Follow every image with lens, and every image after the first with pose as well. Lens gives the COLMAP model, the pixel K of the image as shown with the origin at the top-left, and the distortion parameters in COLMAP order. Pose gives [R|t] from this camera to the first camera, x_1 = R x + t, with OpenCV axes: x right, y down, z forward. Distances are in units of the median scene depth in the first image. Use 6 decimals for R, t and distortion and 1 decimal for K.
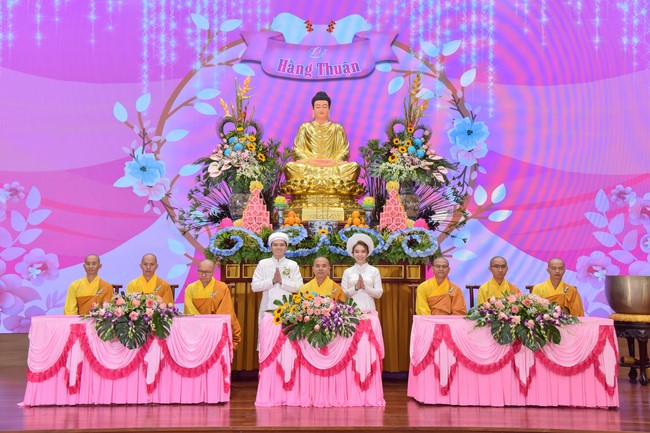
lens RADIAL K [[903.8, 0, 327.4], [0, 903.8, 217.1], [0, 0, 1]] dist [0.201087, 0.032509]
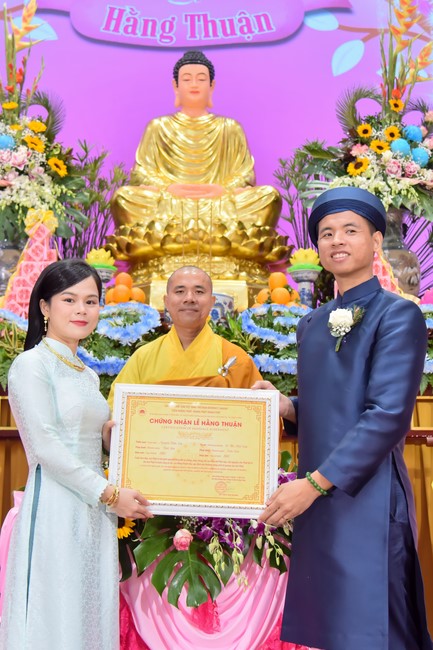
lens RADIAL K [[1134.3, 0, 200.7], [0, 1134.3, 325.9], [0, 0, 1]] dist [0.123461, 0.098536]
pose [[0.999983, -0.005702, -0.001549, -0.003282], [0.005509, 0.994531, -0.104293, 0.068897], [0.002135, 0.104282, 0.994545, 0.463327]]
